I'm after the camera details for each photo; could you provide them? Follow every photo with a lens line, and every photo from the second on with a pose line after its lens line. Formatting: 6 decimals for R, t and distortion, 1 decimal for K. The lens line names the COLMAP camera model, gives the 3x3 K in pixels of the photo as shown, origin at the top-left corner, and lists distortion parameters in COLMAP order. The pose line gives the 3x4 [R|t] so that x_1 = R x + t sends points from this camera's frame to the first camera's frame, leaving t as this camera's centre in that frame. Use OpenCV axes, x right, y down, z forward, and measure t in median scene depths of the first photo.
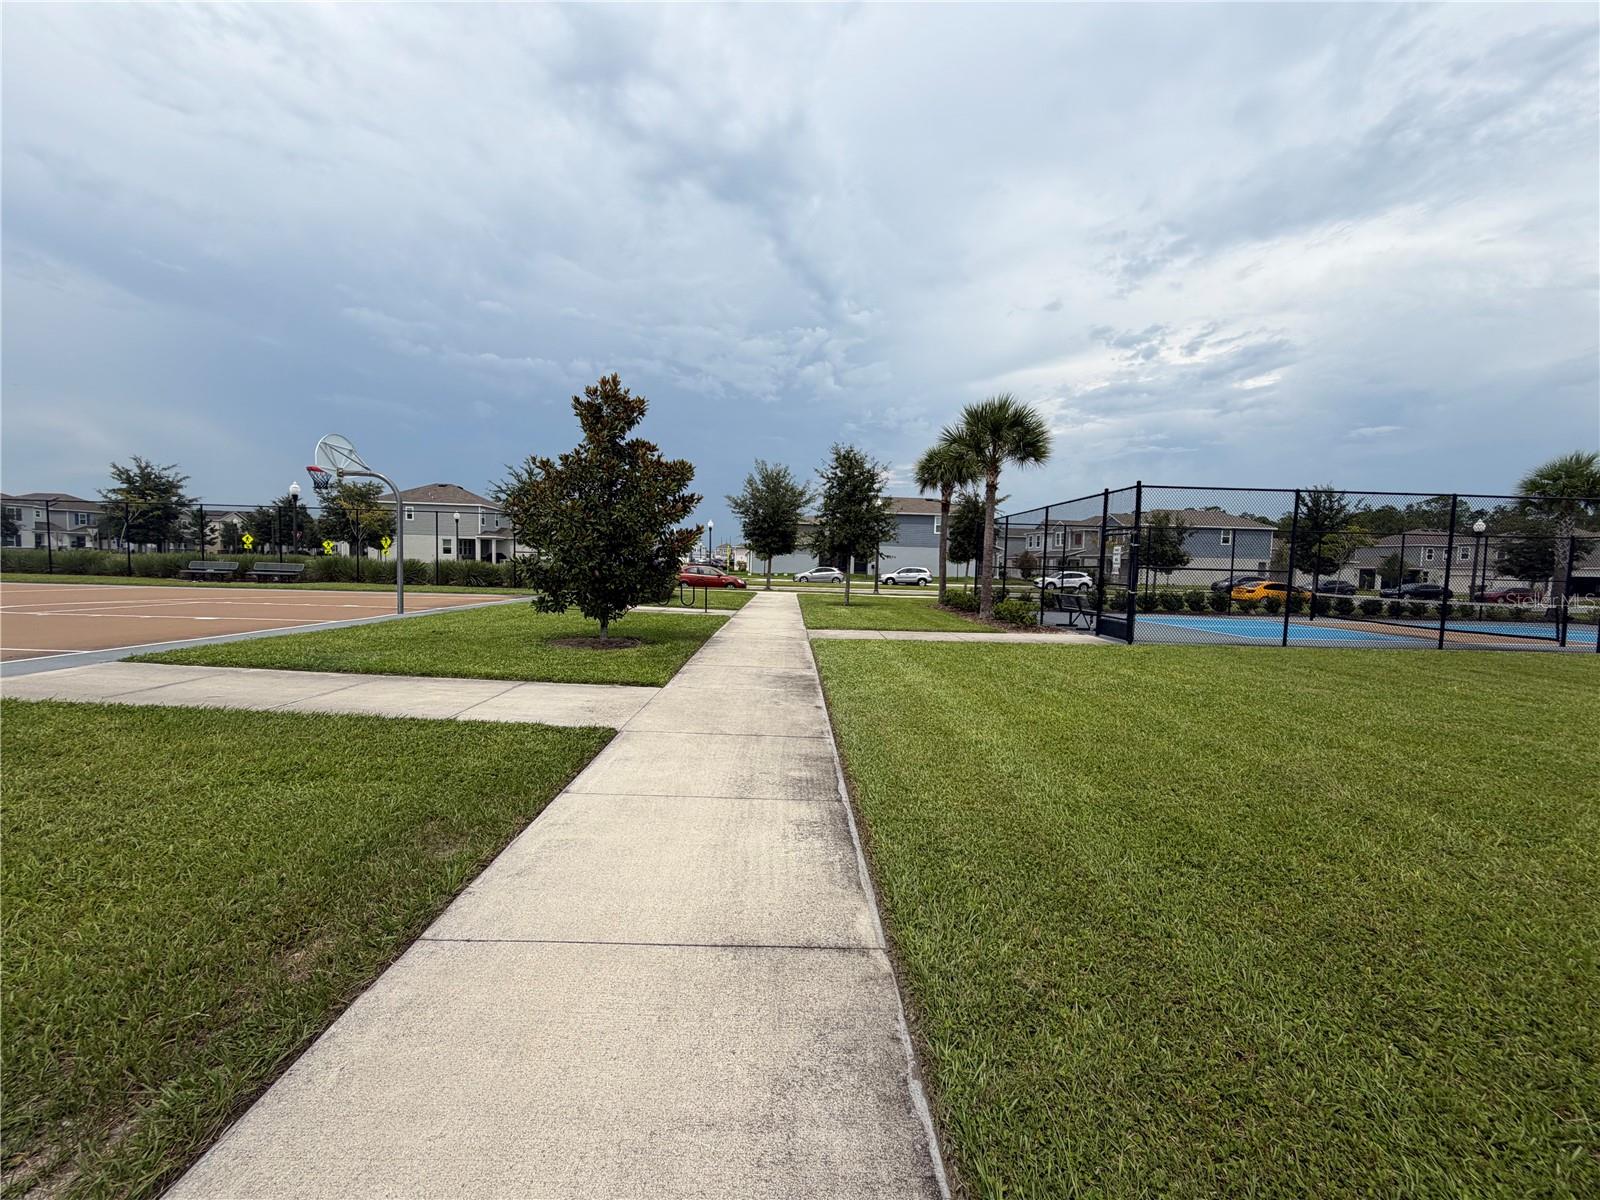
lens RADIAL K [[642.1, 0, 800.0], [0, 642.1, 600.0], [0, 0, 1]] dist [0.000429, -0.000035]
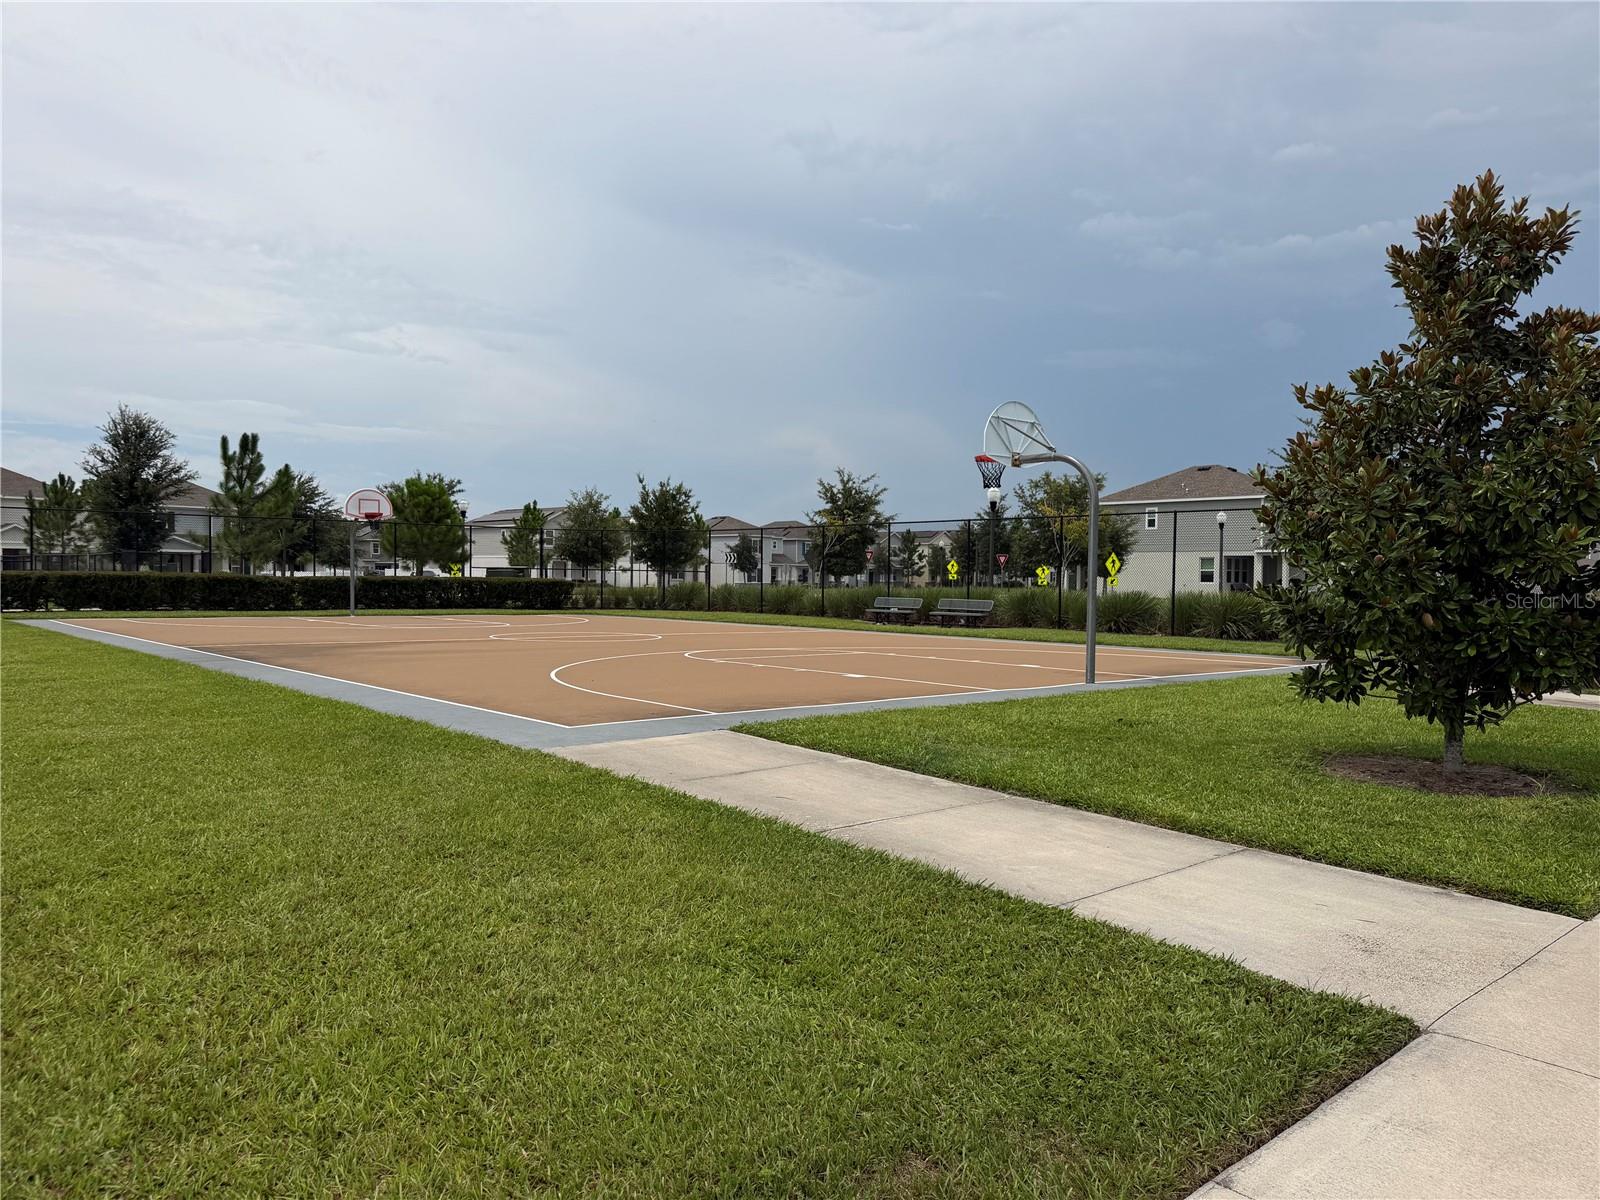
lens RADIAL K [[1105.9, 0, 800.0], [0, 1105.9, 600.0], [0, 0, 1]] dist [0.087916, -0.111918]
pose [[0.646075, -0.004366, -0.763261, -0.002018], [-0.037043, 0.998626, -0.037068, -0.007602], [0.762374, 0.052223, 0.645026, 0.116608]]
